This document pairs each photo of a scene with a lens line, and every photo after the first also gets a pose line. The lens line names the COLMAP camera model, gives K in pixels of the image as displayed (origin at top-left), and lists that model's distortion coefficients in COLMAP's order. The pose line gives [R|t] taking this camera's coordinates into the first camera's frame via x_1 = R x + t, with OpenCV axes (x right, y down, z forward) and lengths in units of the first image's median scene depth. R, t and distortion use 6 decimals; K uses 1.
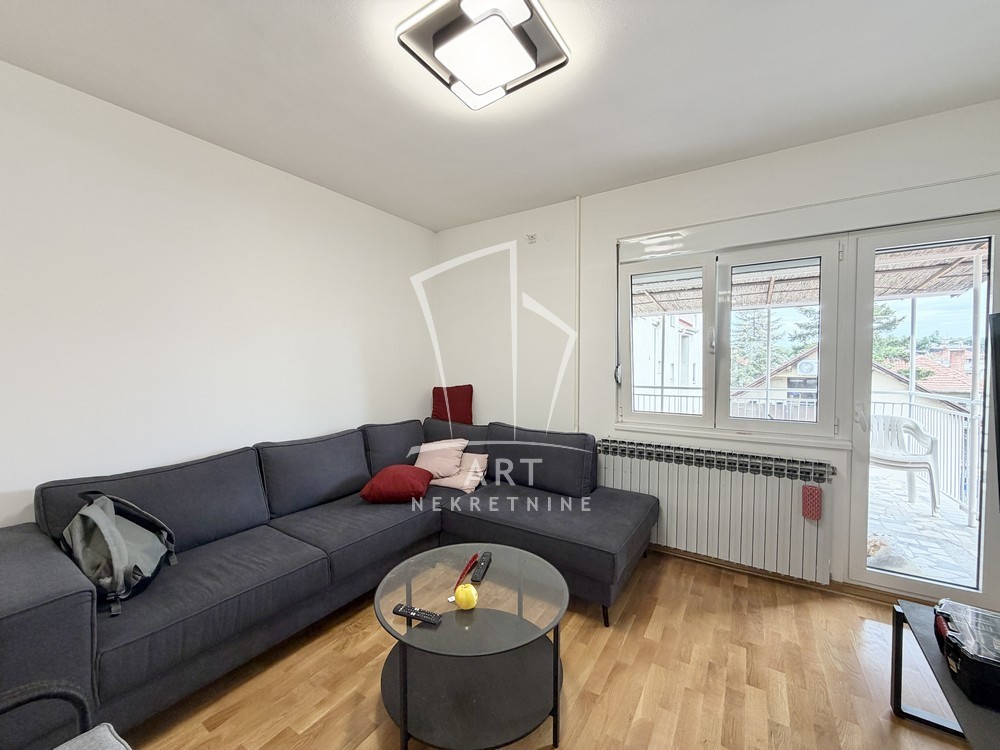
lens RADIAL K [[398.3, 0, 497.7], [0, 398.3, 377.1], [0, 0, 1]] dist [0.000904, 0.000165]
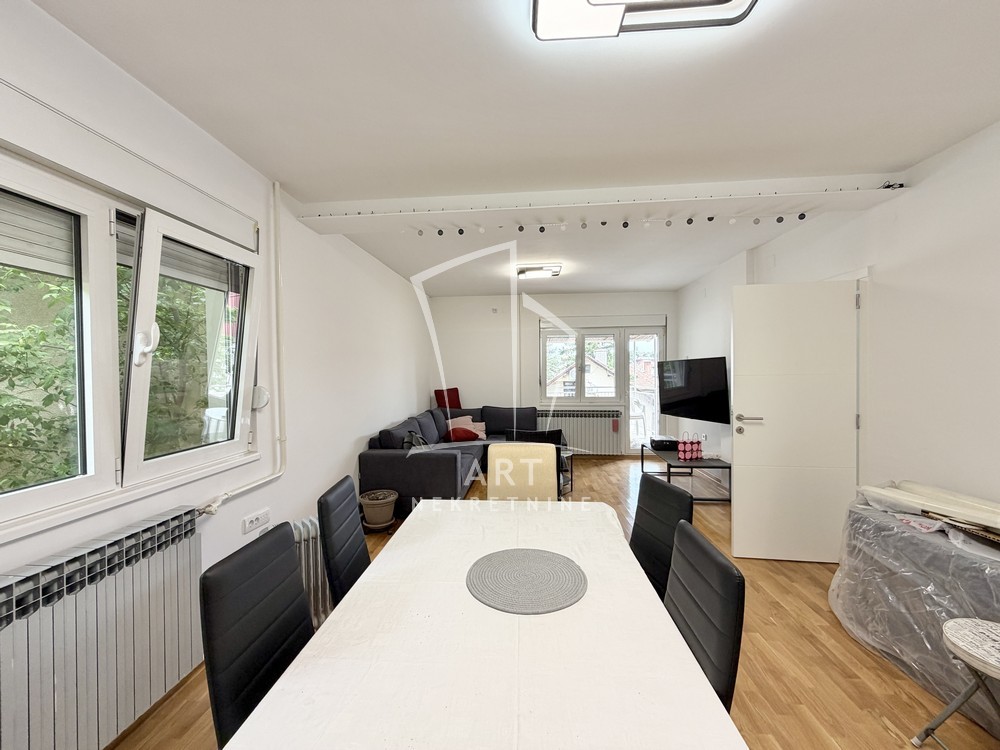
lens RADIAL K [[398.3, 0, 497.7], [0, 398.3, 377.1], [0, 0, 1]] dist [0.000904, 0.000165]
pose [[0.879317, -0.012746, 0.476066, -0.741453], [0.022335, 0.999646, -0.014489, 0.002741], [-0.475713, 0.023373, 0.879290, -0.624996]]
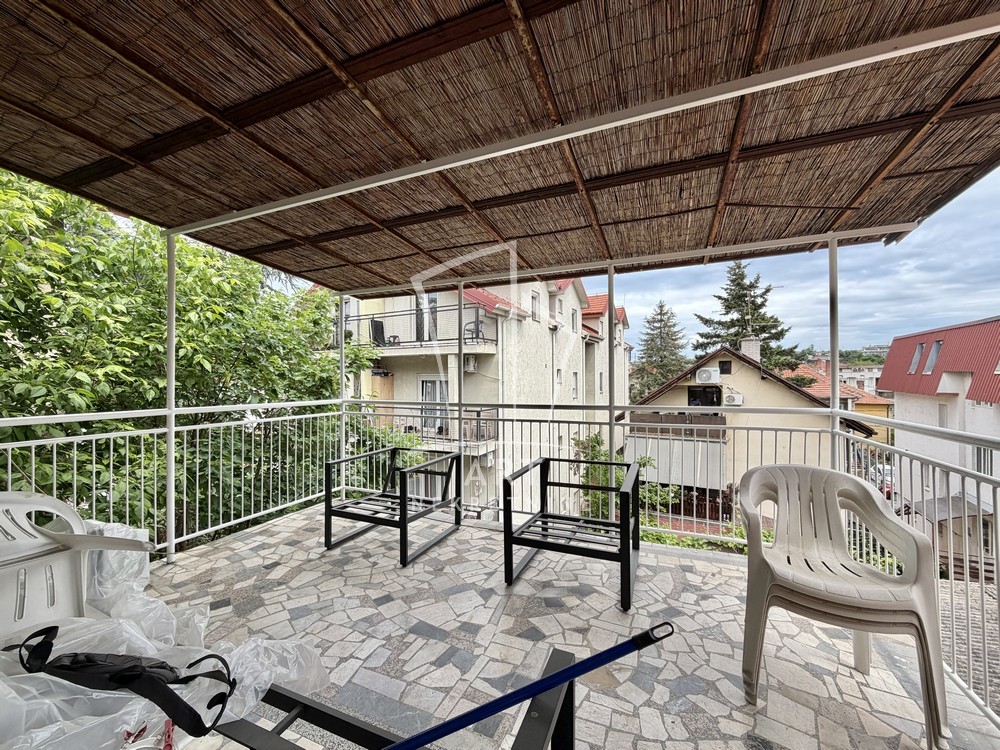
lens RADIAL K [[398.3, 0, 497.7], [0, 398.3, 377.1], [0, 0, 1]] dist [0.000904, 0.000165]
pose [[0.986428, -0.005138, 0.164116, 0.624763], [0.009616, 0.999602, -0.026503, 0.001408], [-0.163915, 0.027721, 0.986085, 0.679658]]
